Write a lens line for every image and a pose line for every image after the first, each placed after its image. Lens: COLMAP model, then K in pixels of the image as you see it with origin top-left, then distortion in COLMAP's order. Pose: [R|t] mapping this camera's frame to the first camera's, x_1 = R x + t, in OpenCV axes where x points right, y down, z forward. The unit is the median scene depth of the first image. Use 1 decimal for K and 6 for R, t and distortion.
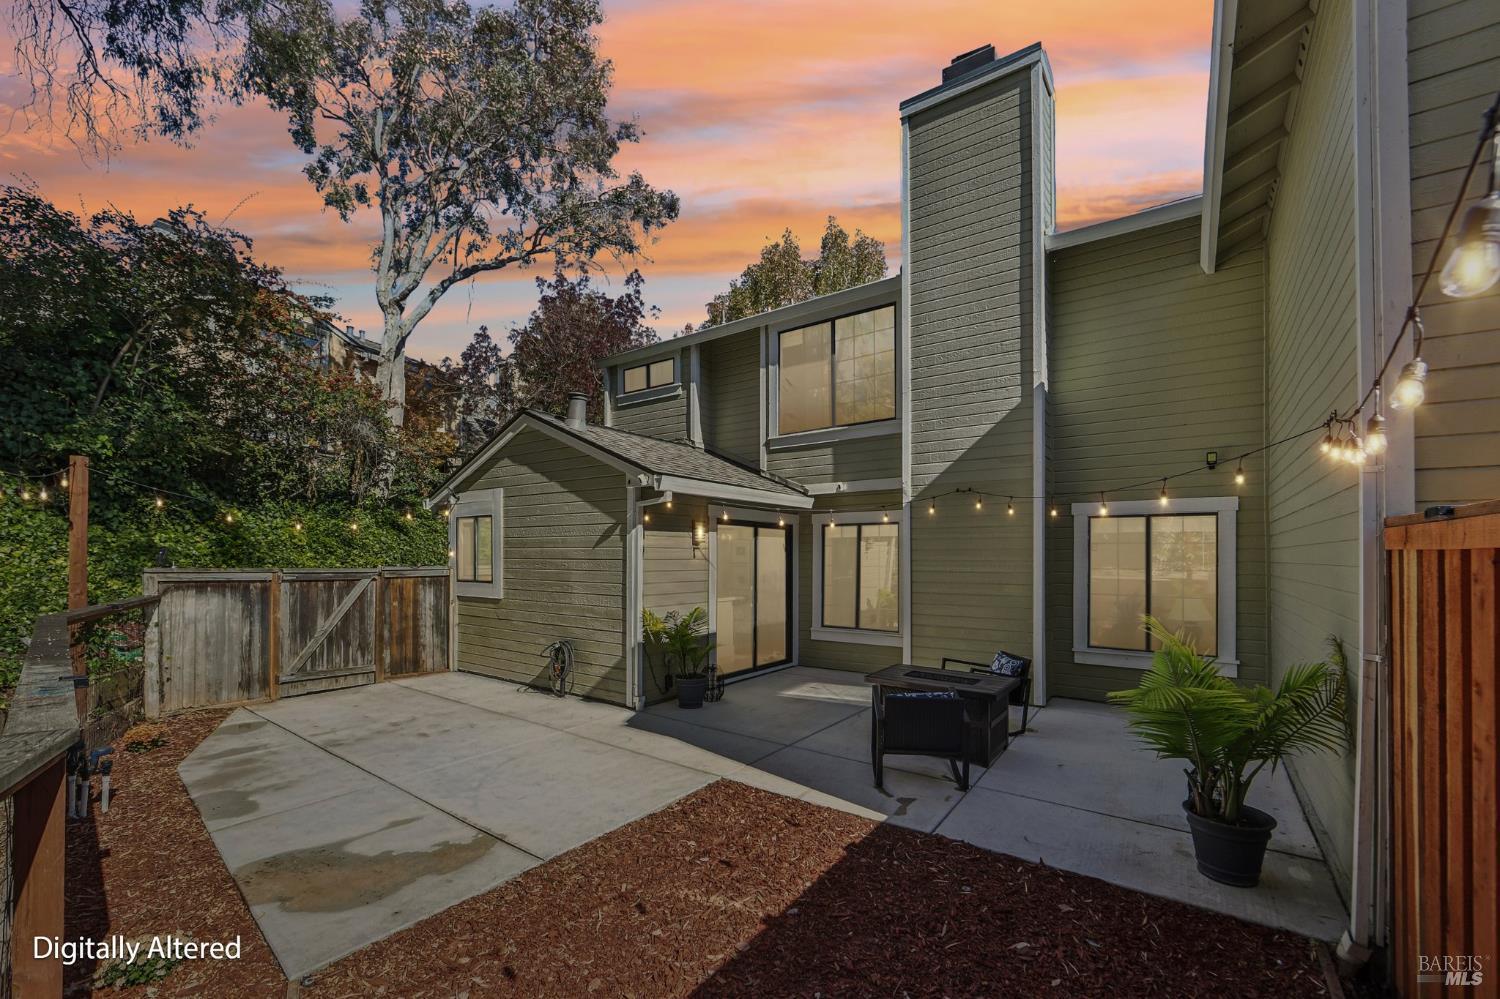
lens RADIAL K [[600.3, 0, 775.5], [0, 600.3, 555.6], [0, 0, 1]] dist [-0.011155, 0.002286]
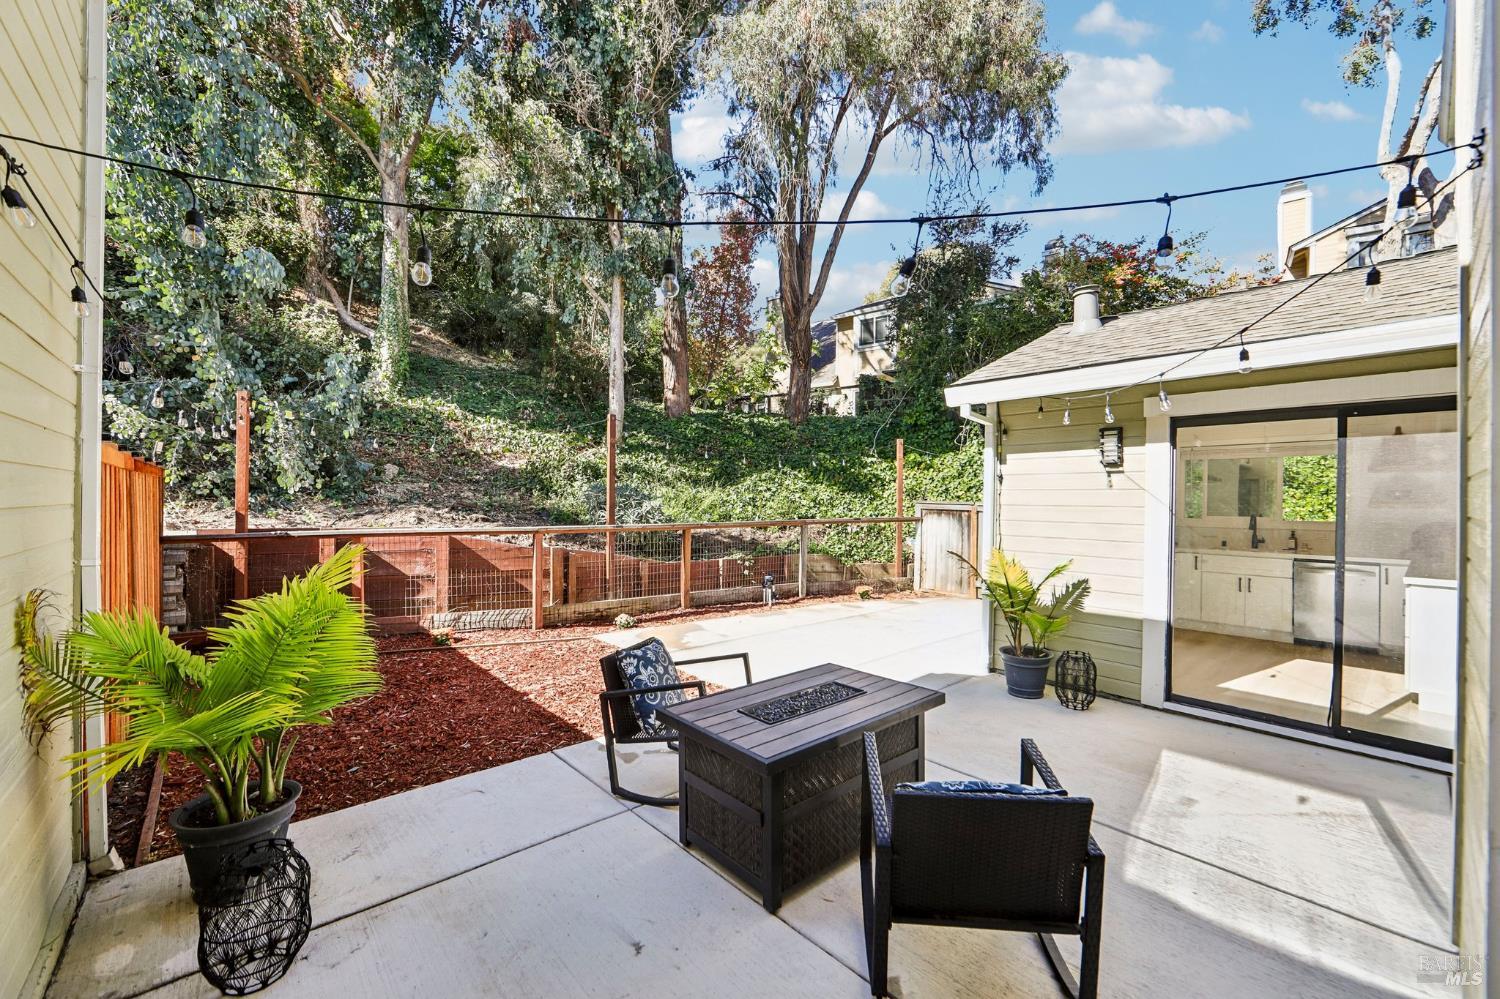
lens RADIAL K [[600.3, 0, 740.1], [0, 600.3, 502.9], [0, 0, 1]] dist [-0.011155, 0.002286]
pose [[-0.257765, 0.002153, -0.966205, 0.537805], [-0.005993, 0.999975, 0.003827, 0.019159], [0.966189, 0.006777, -0.257745, 0.724179]]
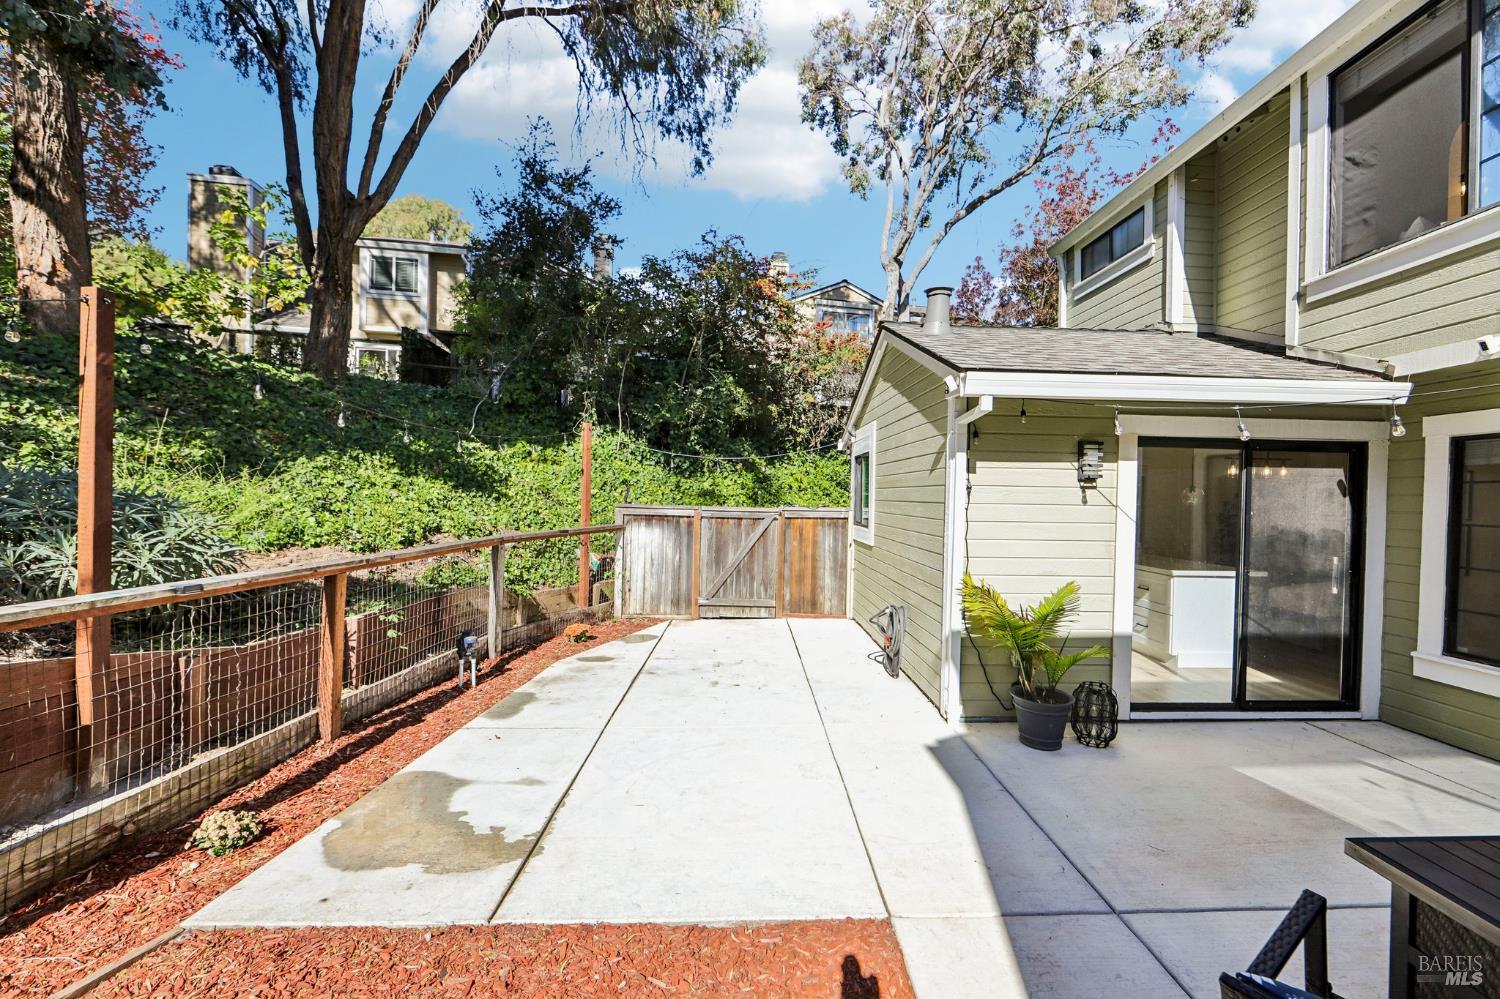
lens RADIAL K [[600.3, 0, 752.7], [0, 600.3, 502.9], [0, 0, 1]] dist [-0.011155, 0.002286]
pose [[0.597926, 0.014819, -0.801414, 0.144534], [-0.011609, 0.999884, 0.009827, 0.002050], [0.801467, 0.003428, 0.598029, 0.334902]]
